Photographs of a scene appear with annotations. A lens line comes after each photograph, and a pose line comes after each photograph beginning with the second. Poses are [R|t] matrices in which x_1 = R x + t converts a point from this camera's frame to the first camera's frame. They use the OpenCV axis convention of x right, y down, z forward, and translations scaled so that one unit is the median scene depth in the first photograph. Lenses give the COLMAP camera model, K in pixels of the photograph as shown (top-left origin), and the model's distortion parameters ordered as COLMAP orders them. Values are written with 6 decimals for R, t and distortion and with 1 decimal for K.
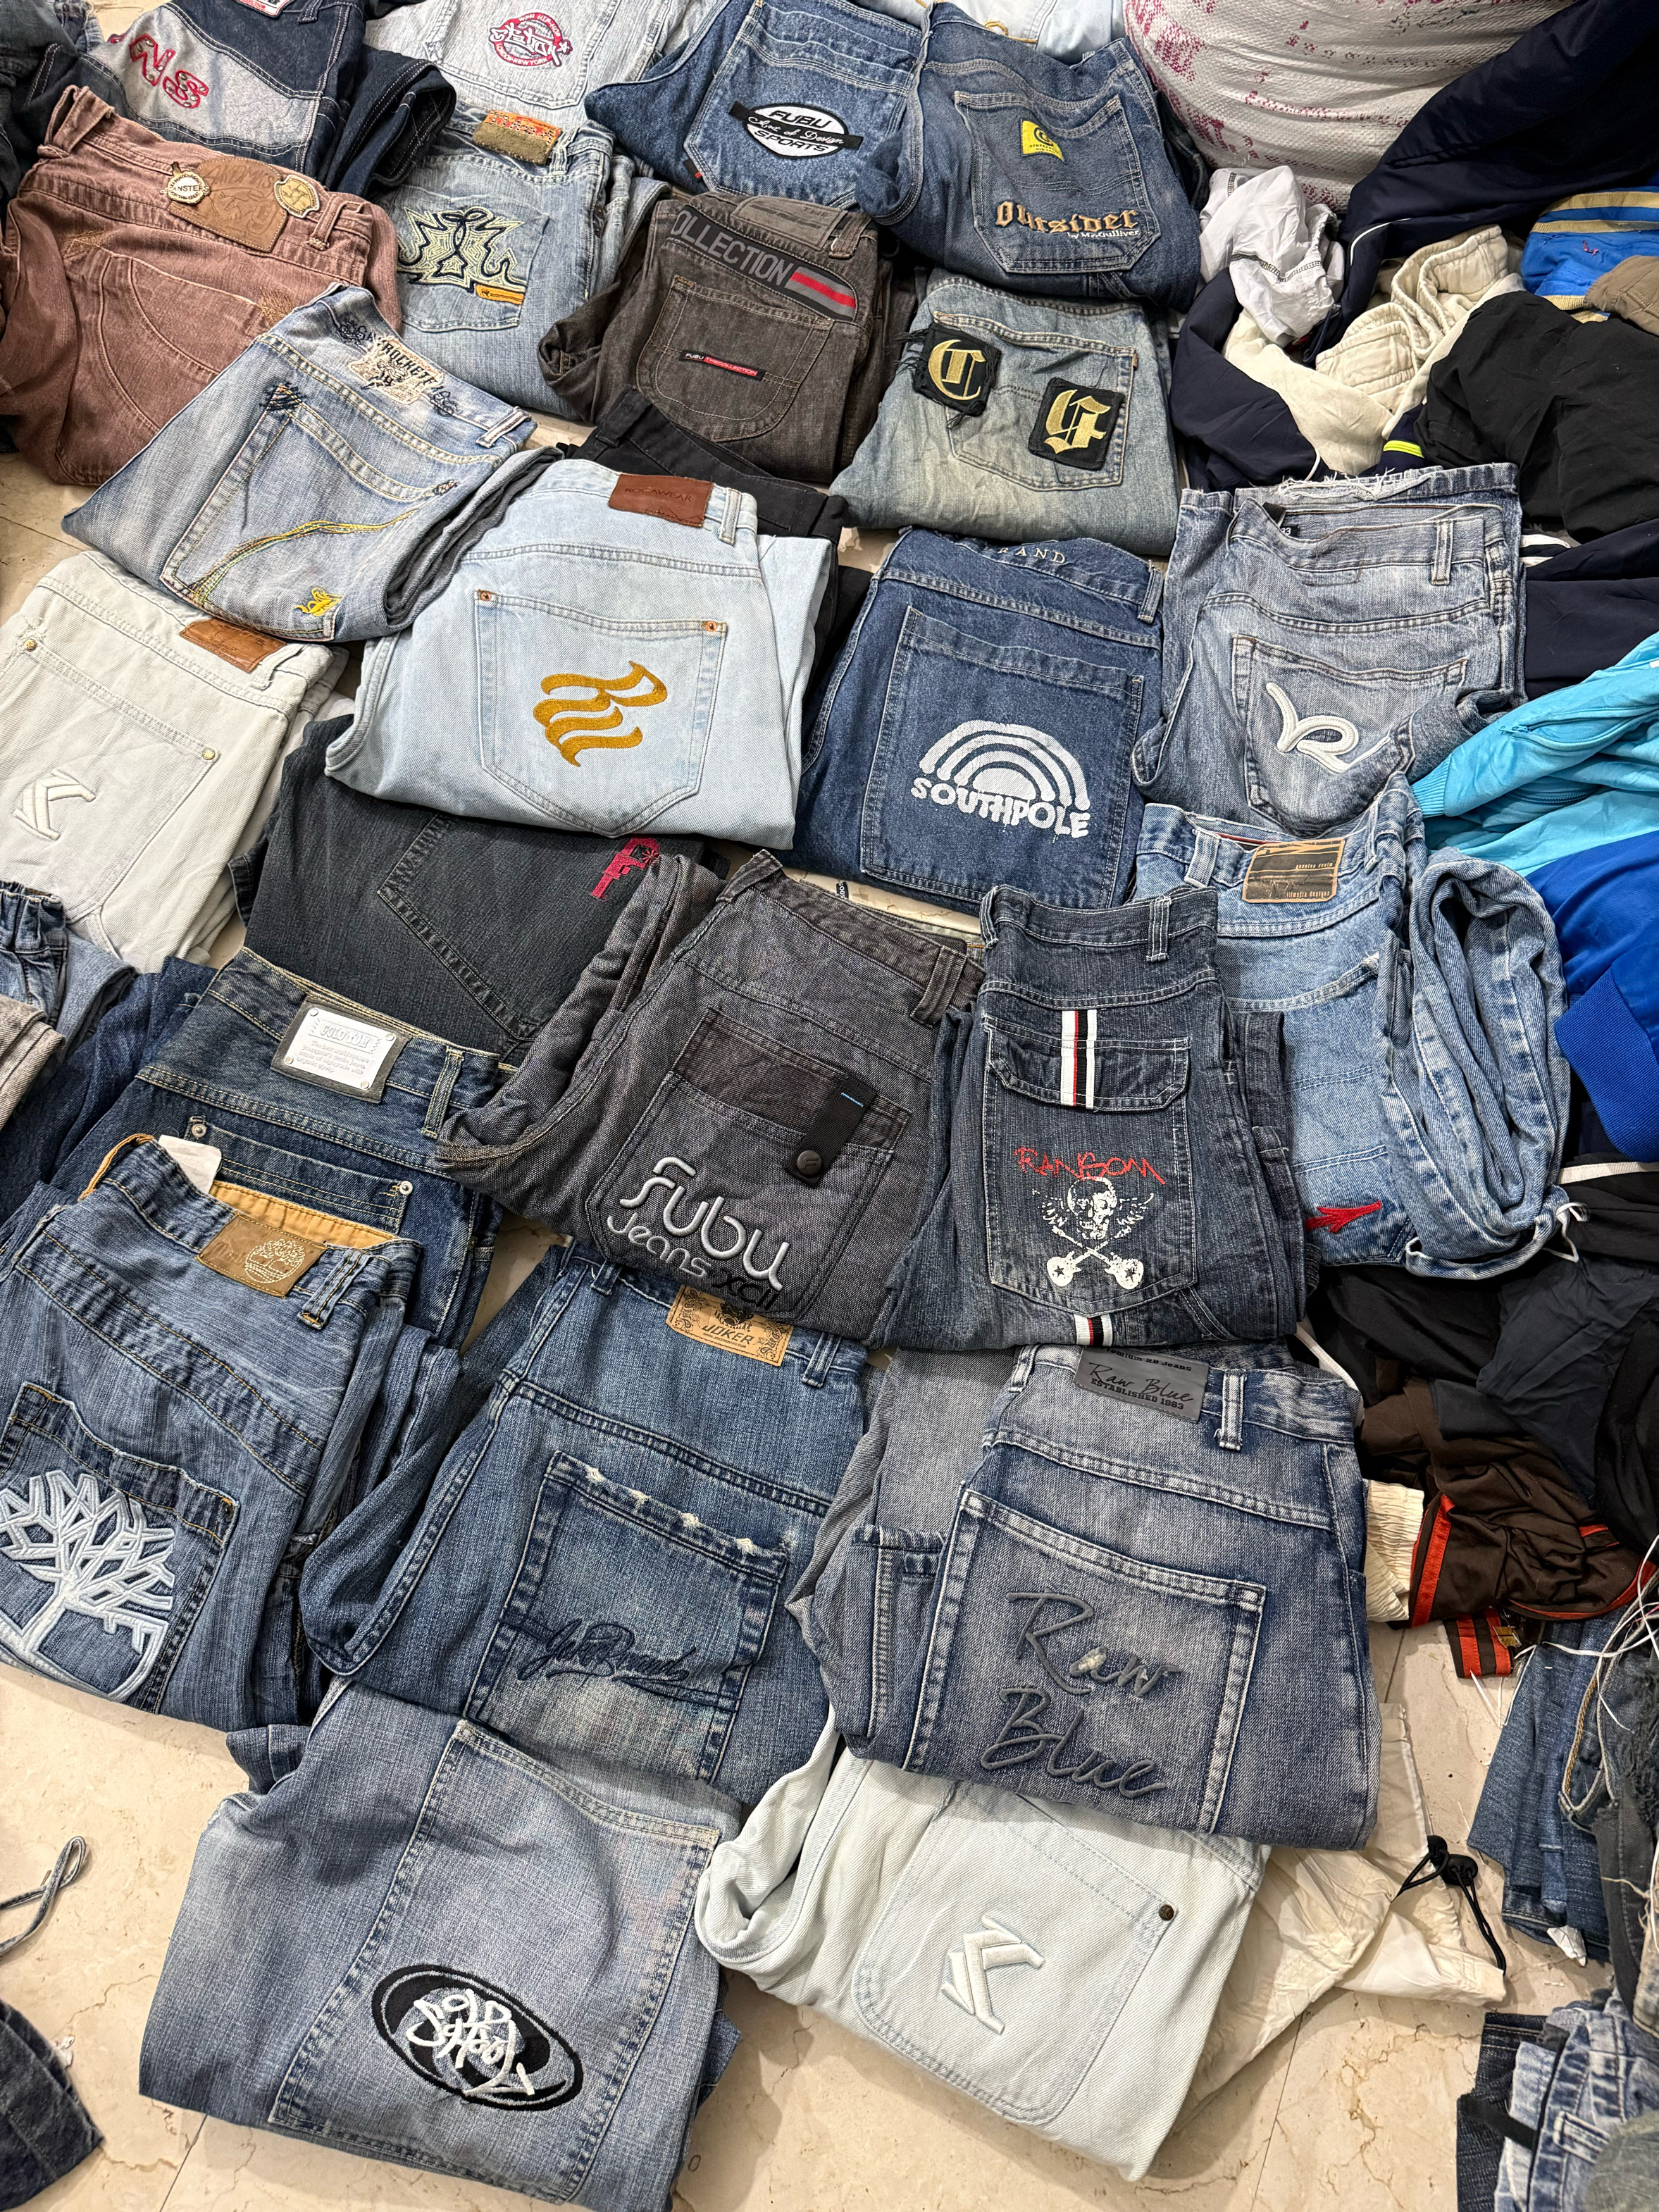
lens RADIAL K [[1588.1, 0, 836.9], [0, 1588.1, 1095.1], [0, 0, 1]] dist [0.174968, -0.369677]
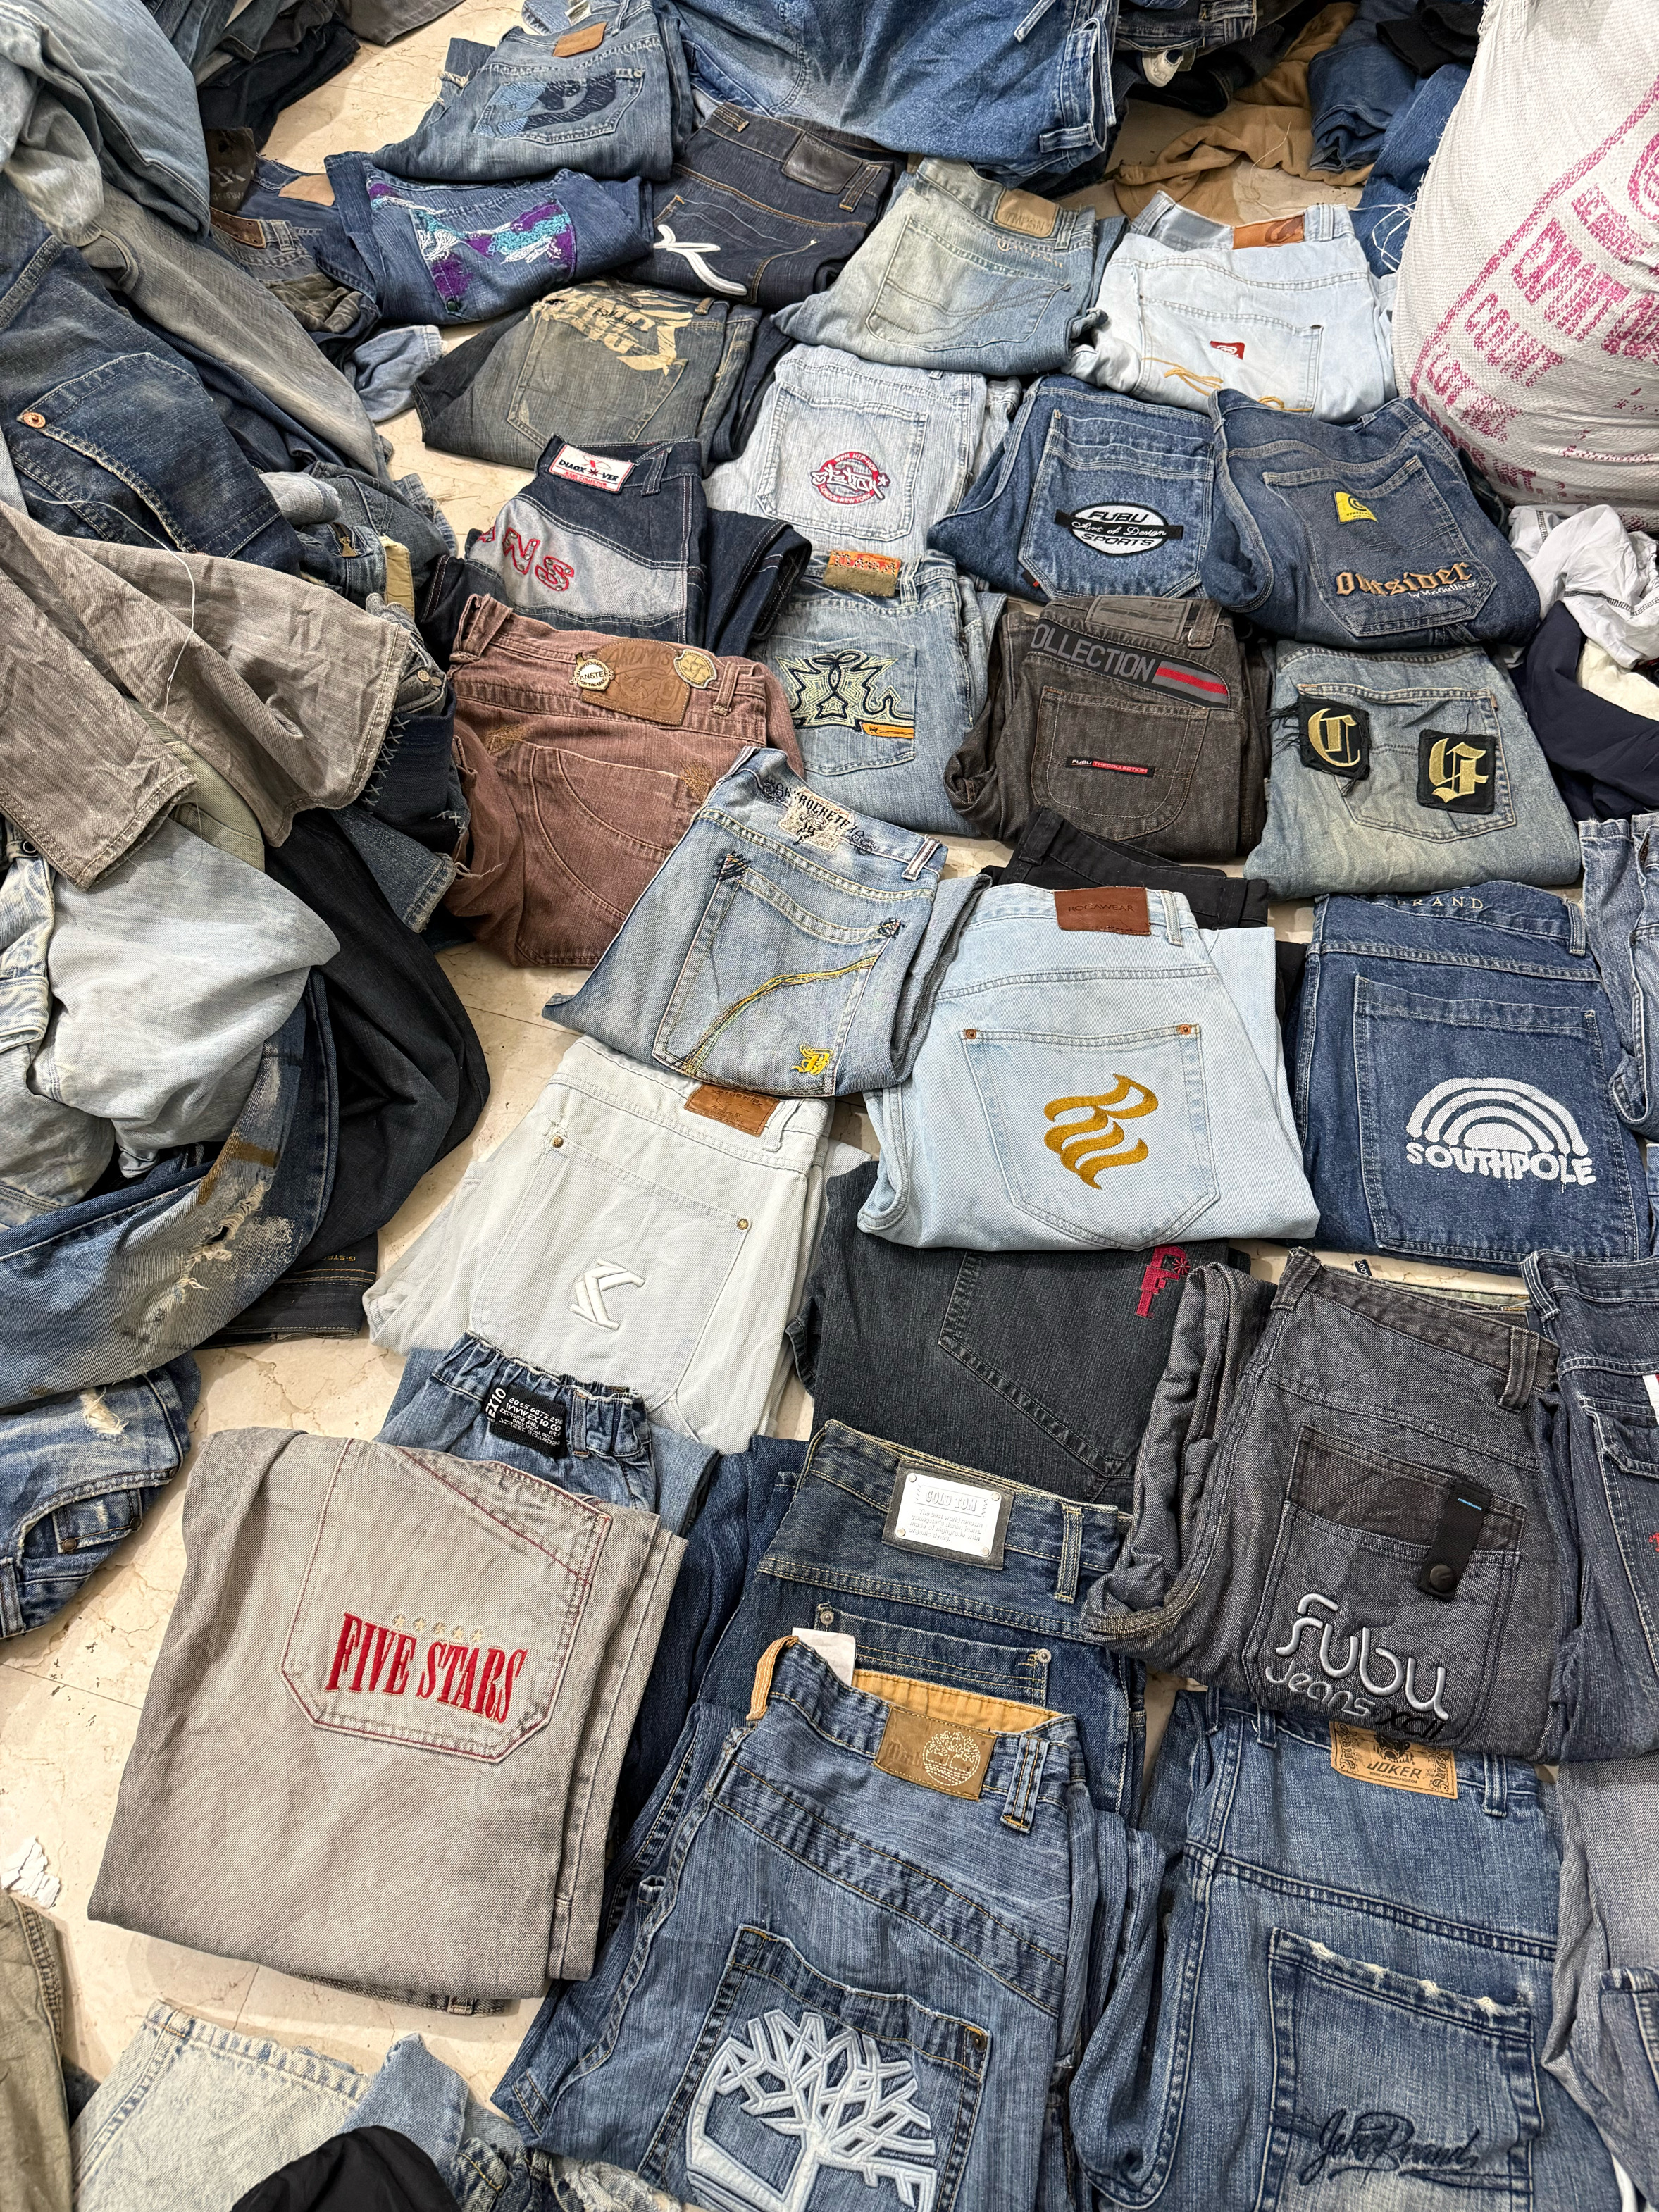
lens RADIAL K [[1588.1, 0, 836.9], [0, 1588.1, 1095.1], [0, 0, 1]] dist [0.174968, -0.369677]
pose [[0.990920, -0.133818, -0.013013, -0.318564], [0.131743, 0.985736, -0.104734, -0.185786], [0.026842, 0.102069, 0.994415, -0.030934]]
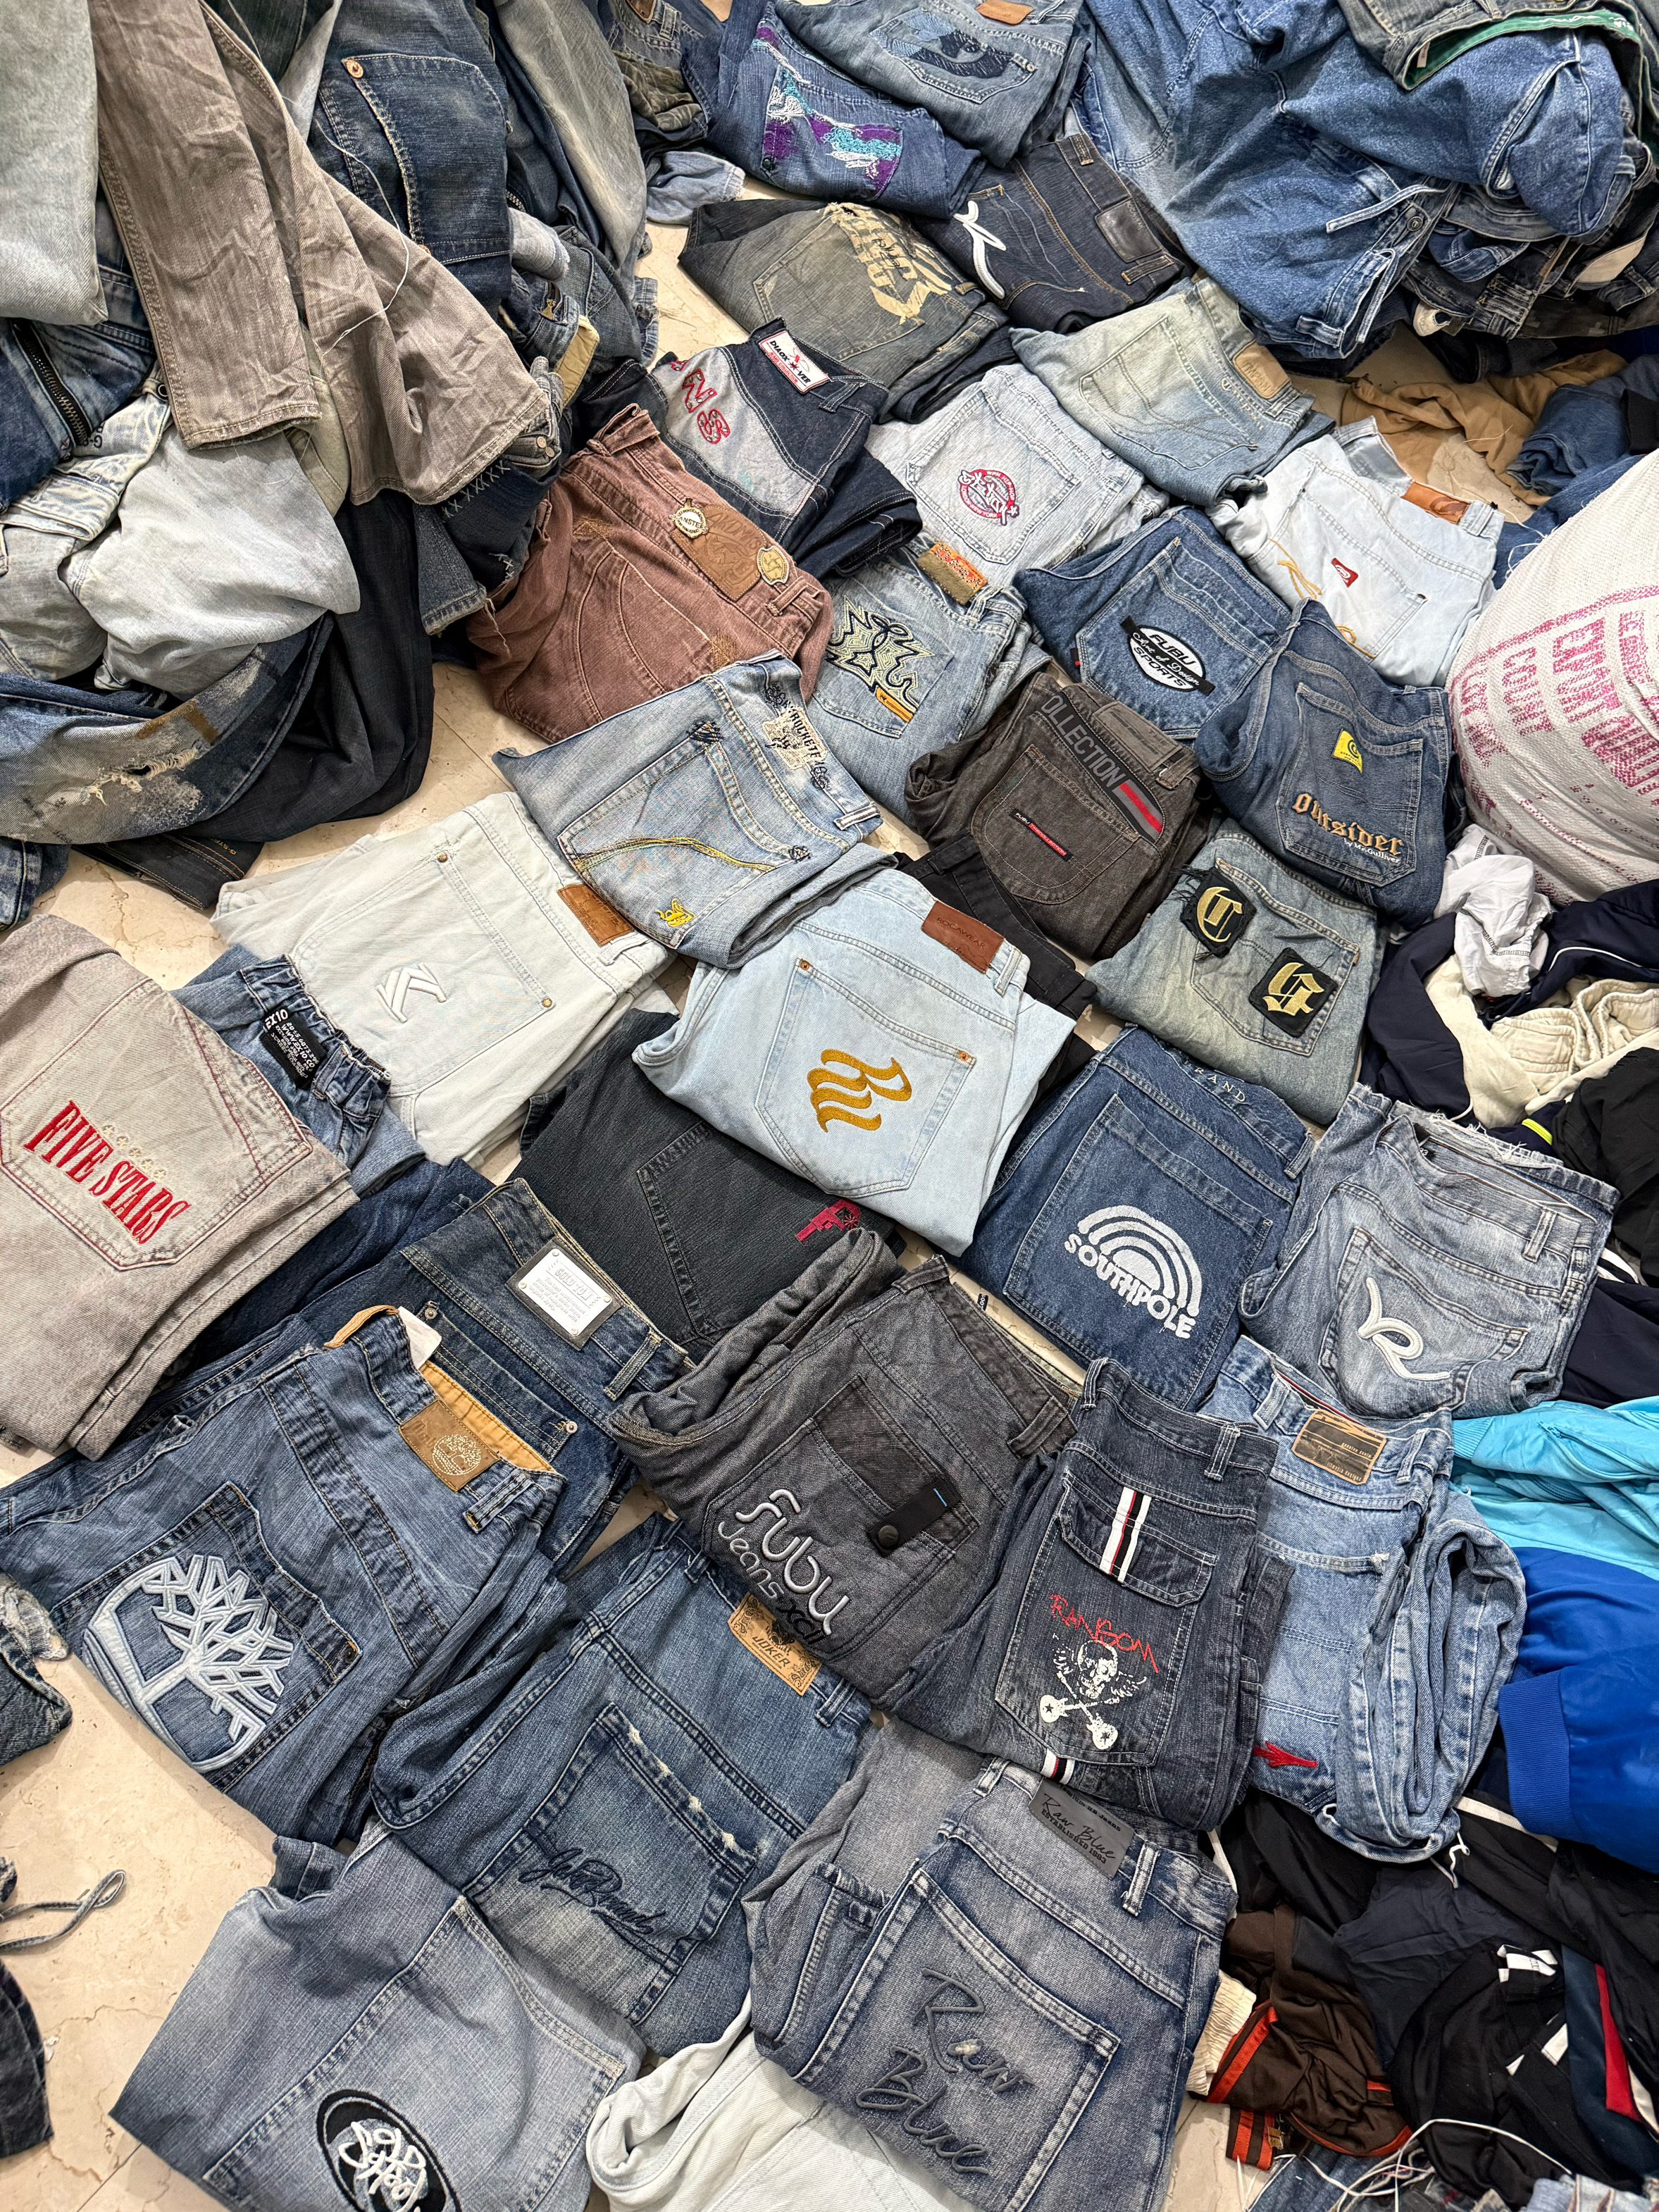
lens RADIAL K [[1588.1, 0, 836.9], [0, 1588.1, 1095.1], [0, 0, 1]] dist [0.174968, -0.369677]
pose [[0.919758, 0.391213, 0.031602, -0.209785], [-0.387881, 0.918312, -0.079059, -0.143603], [-0.059949, 0.060457, 0.996369, -0.205179]]
